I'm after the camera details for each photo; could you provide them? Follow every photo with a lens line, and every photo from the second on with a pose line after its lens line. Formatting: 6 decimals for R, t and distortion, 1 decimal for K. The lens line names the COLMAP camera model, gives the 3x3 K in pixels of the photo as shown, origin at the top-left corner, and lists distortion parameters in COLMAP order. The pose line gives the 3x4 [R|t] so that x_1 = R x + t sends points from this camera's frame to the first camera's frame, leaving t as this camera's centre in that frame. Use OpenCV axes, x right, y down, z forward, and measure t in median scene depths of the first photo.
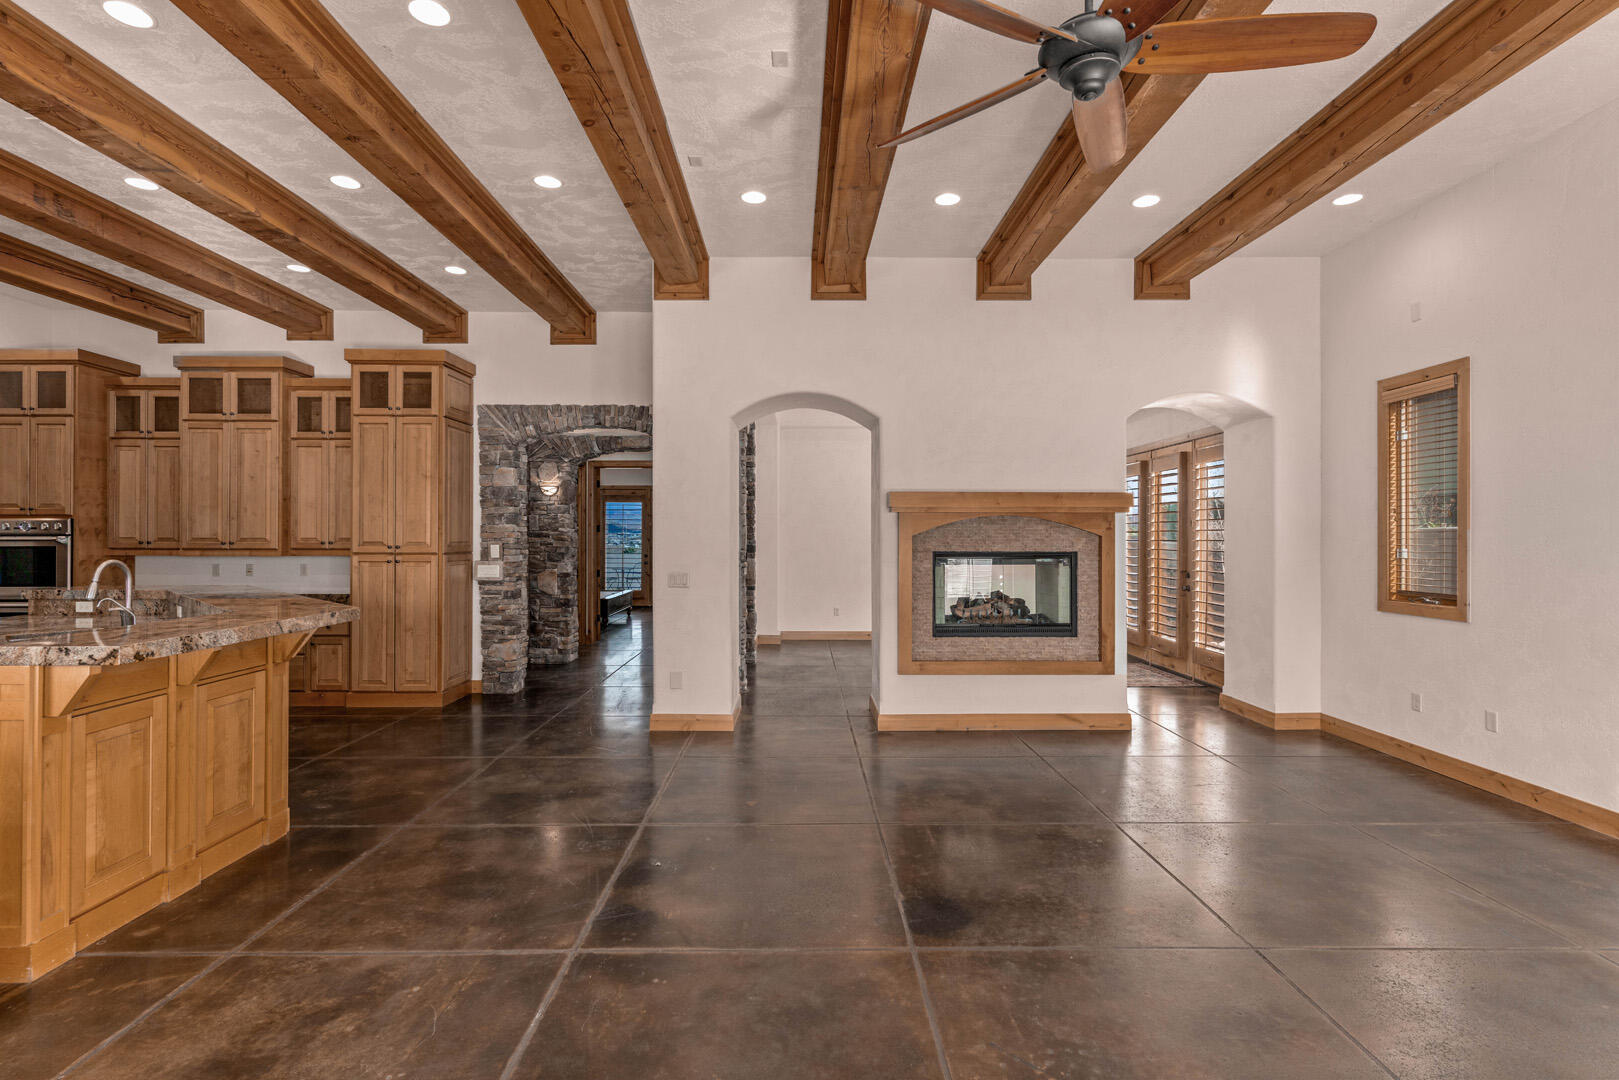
lens RADIAL K [[768.0, 0, 804.4], [0, 768.0, 534.5], [0, 0, 1]] dist [0.003386, 0.000641]
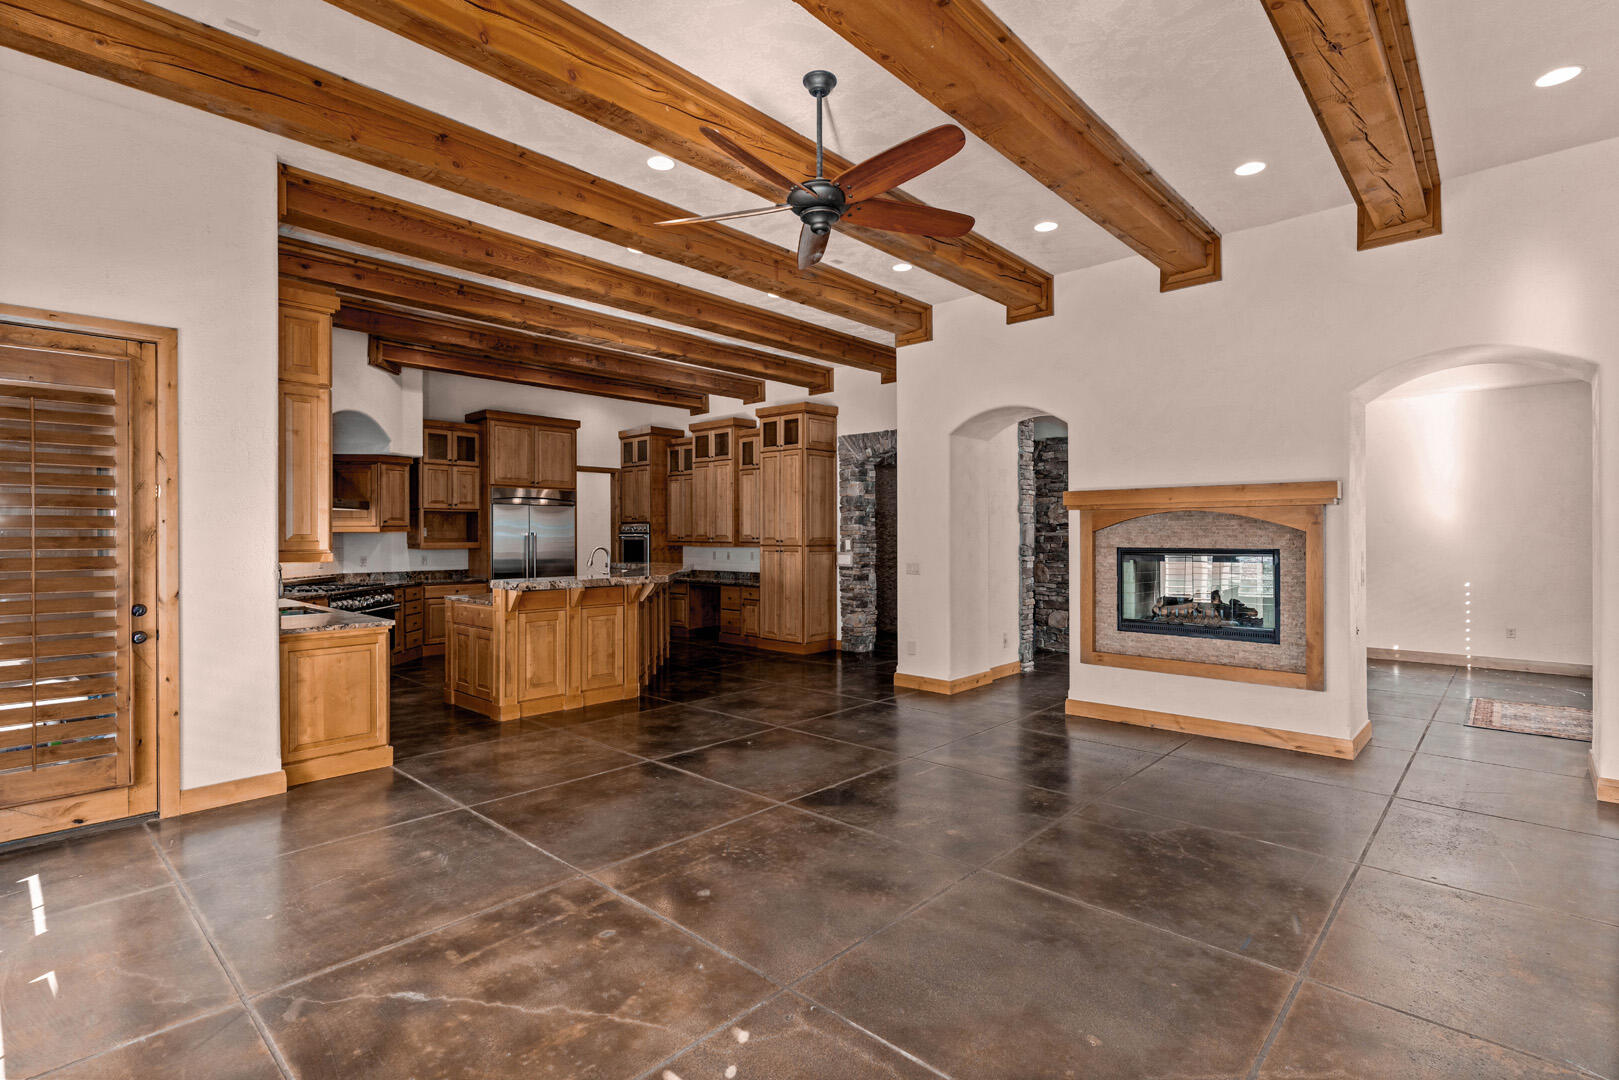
lens RADIAL K [[776.5, 0, 805.4], [0, 776.5, 533.7], [0, 0, 1]] dist [0.000369, 0.000286]
pose [[0.726843, -0.002098, -0.686801, 0.579871], [0.004194, 0.999990, 0.001383, 0.000461], [0.686791, -0.003885, 0.726845, -0.040883]]
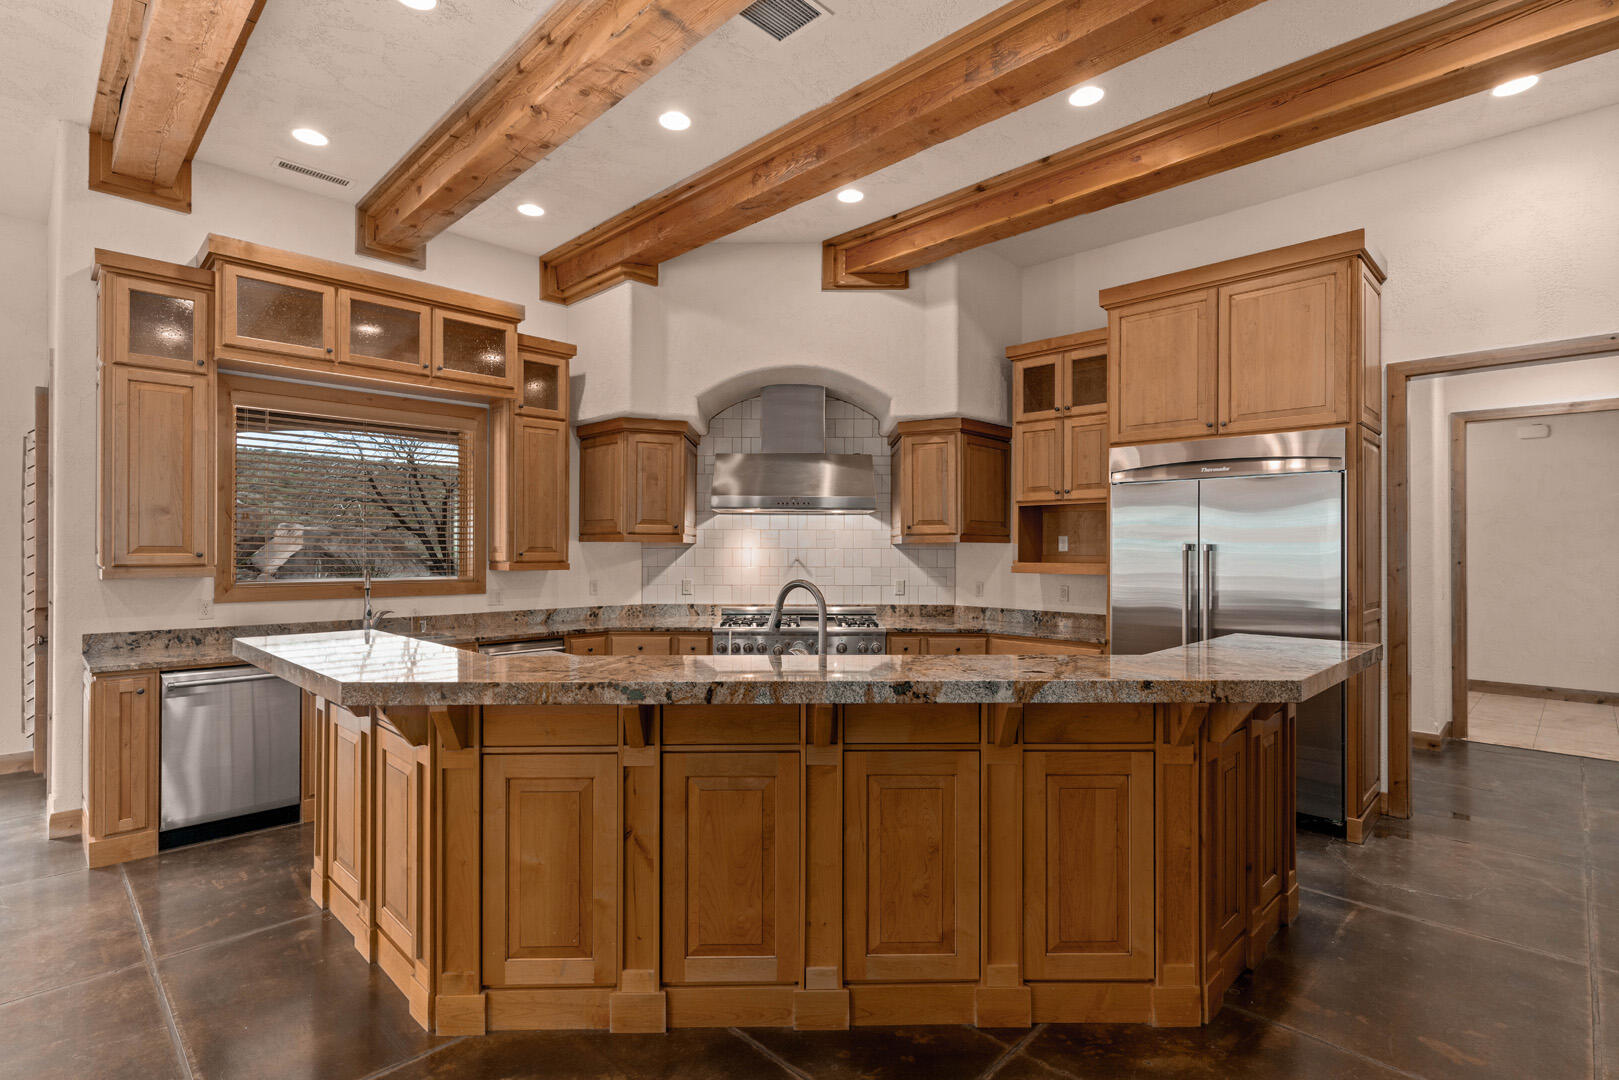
lens RADIAL K [[778.4, 0, 819.5], [0, 778.4, 547.4], [0, 0, 1]] dist [-0.002957, -0.000032]
pose [[-0.704151, -0.003659, -0.710041, -0.285625], [0.000682, 0.999983, -0.005830, 0.005826], [0.710050, -0.004589, -0.704136, 1.055016]]
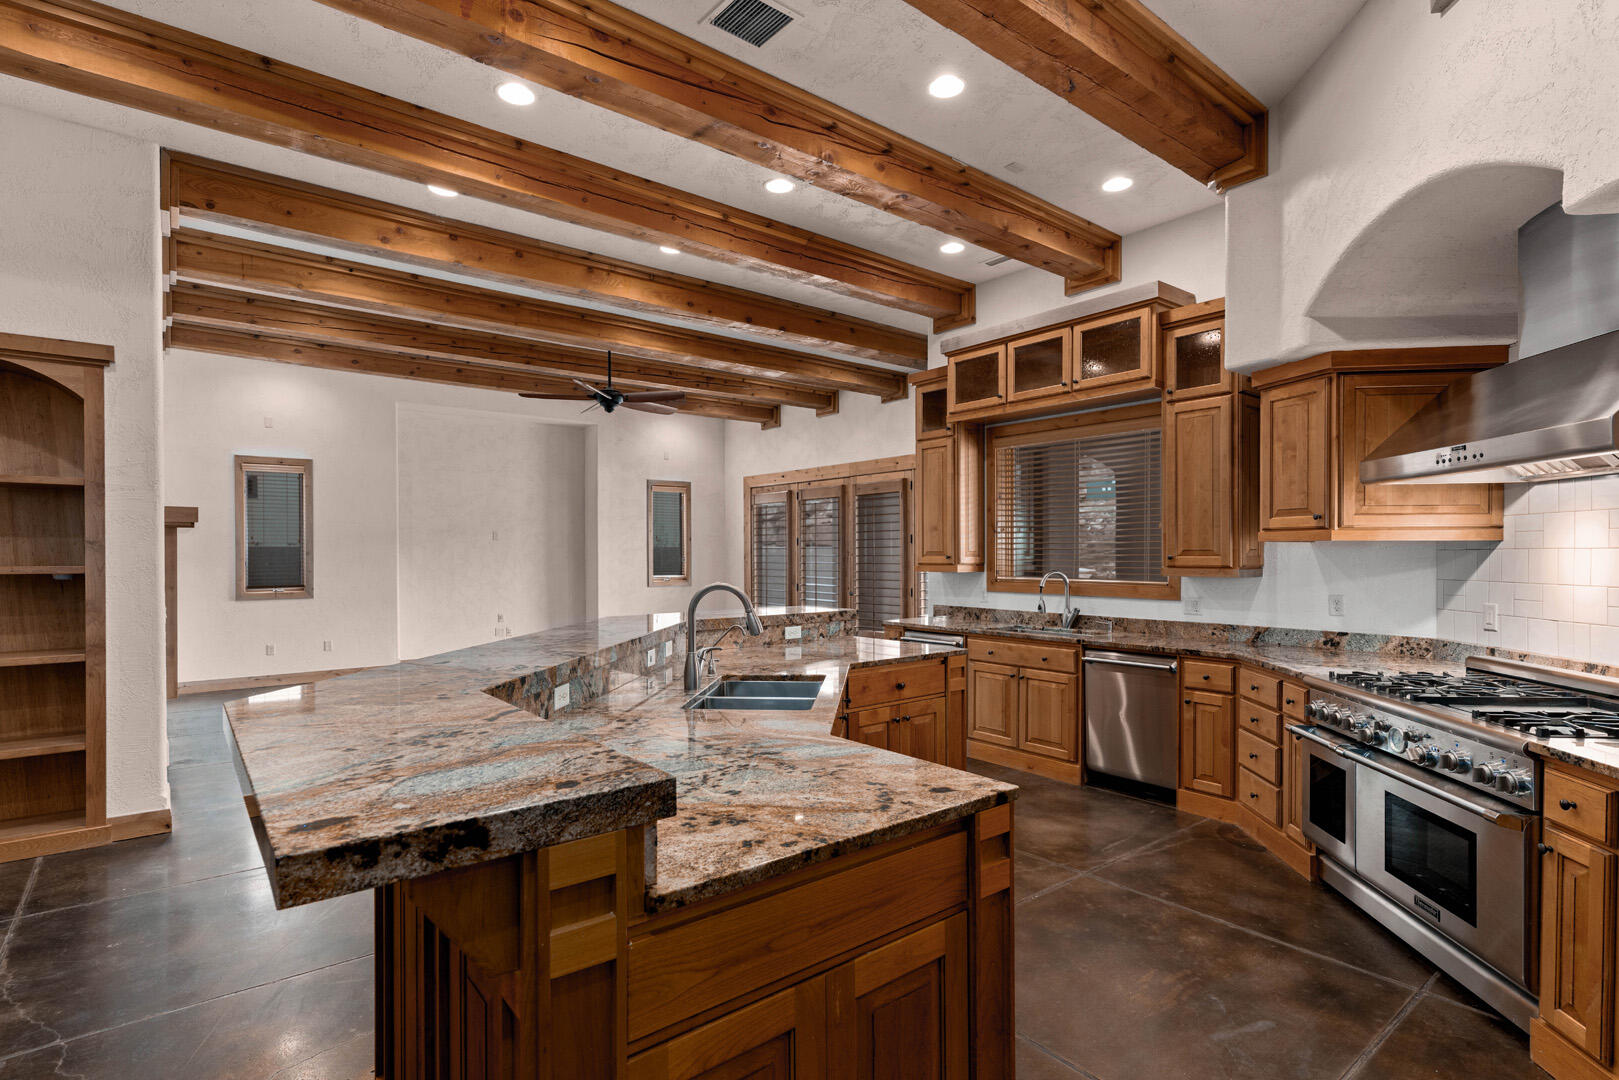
lens RADIAL K [[793.6, 0, 740.4], [0, 793.6, 556.2], [0, 0, 1]] dist [0.002994, 0.001014]
pose [[-0.569722, -0.001347, 0.821836, -1.092916], [-0.000237, 0.999999, 0.001475, 0.005431], [-0.821837, 0.000646, -0.569722, 1.007957]]
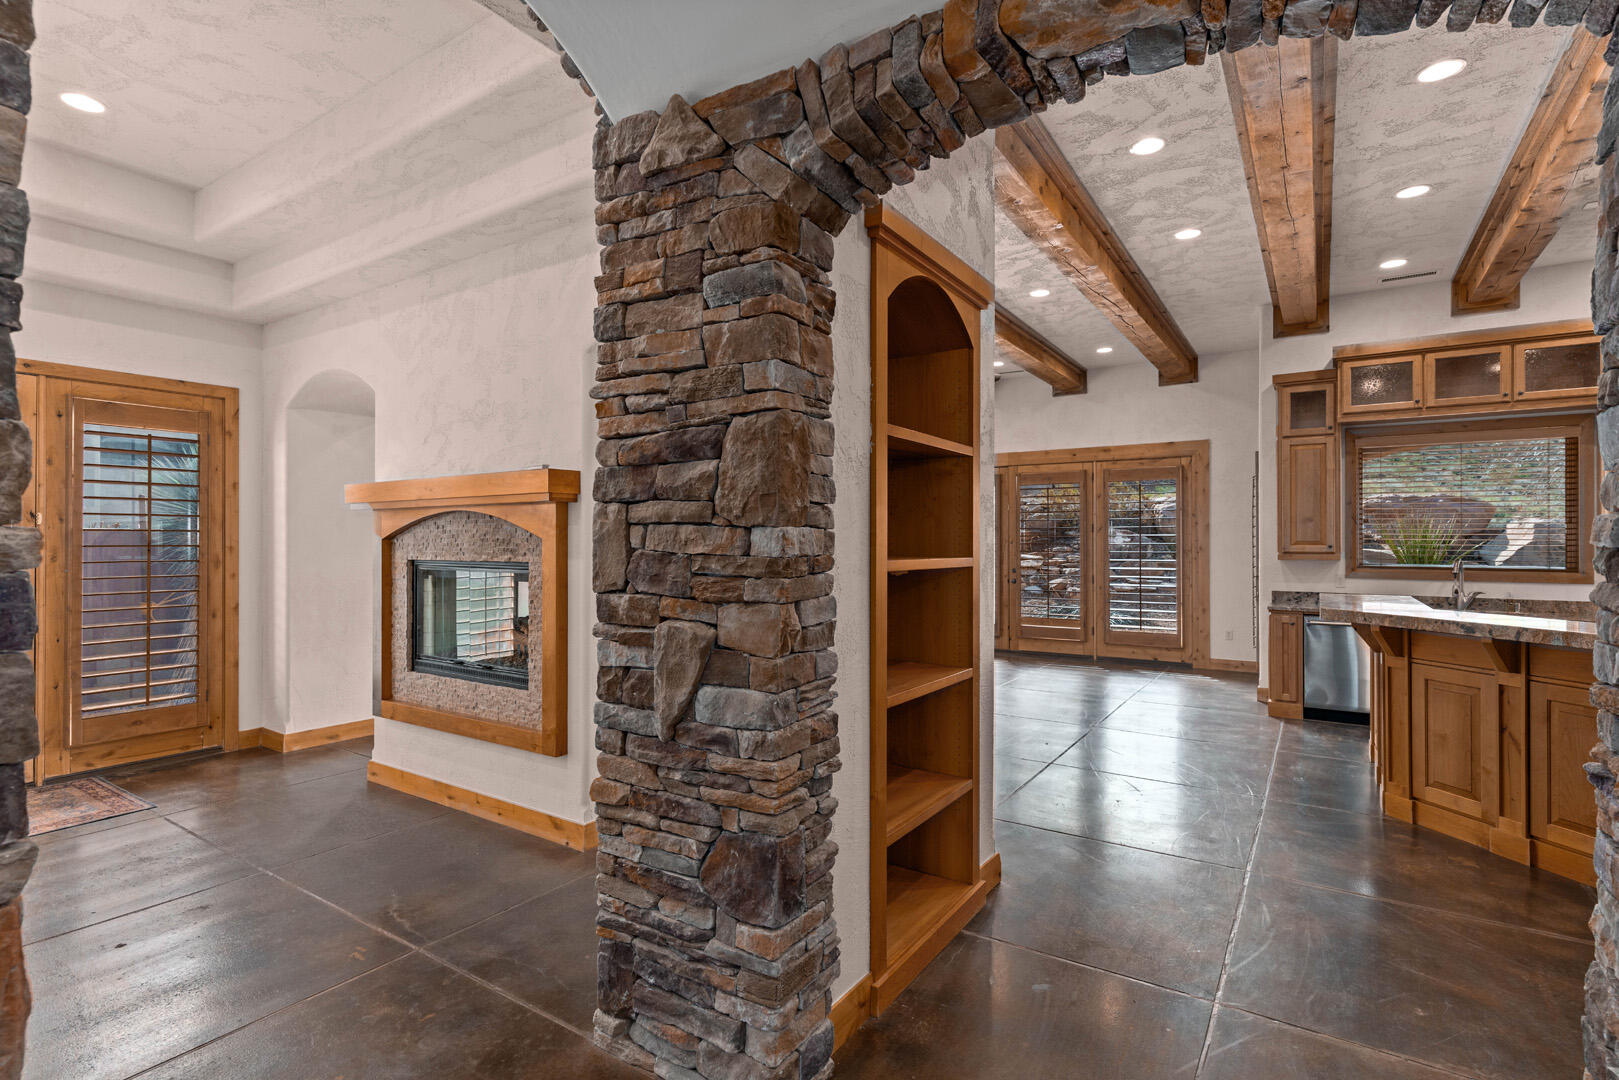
lens RADIAL K [[791.5, 0, 776.0], [0, 791.5, 539.5], [0, 0, 1]] dist [0.004591, 0.001000]
pose [[-0.814478, -0.000384, 0.580194, -0.399917], [-0.003212, 0.999987, -0.003847, 0.005153], [-0.580186, -0.004996, -0.814469, 1.562933]]
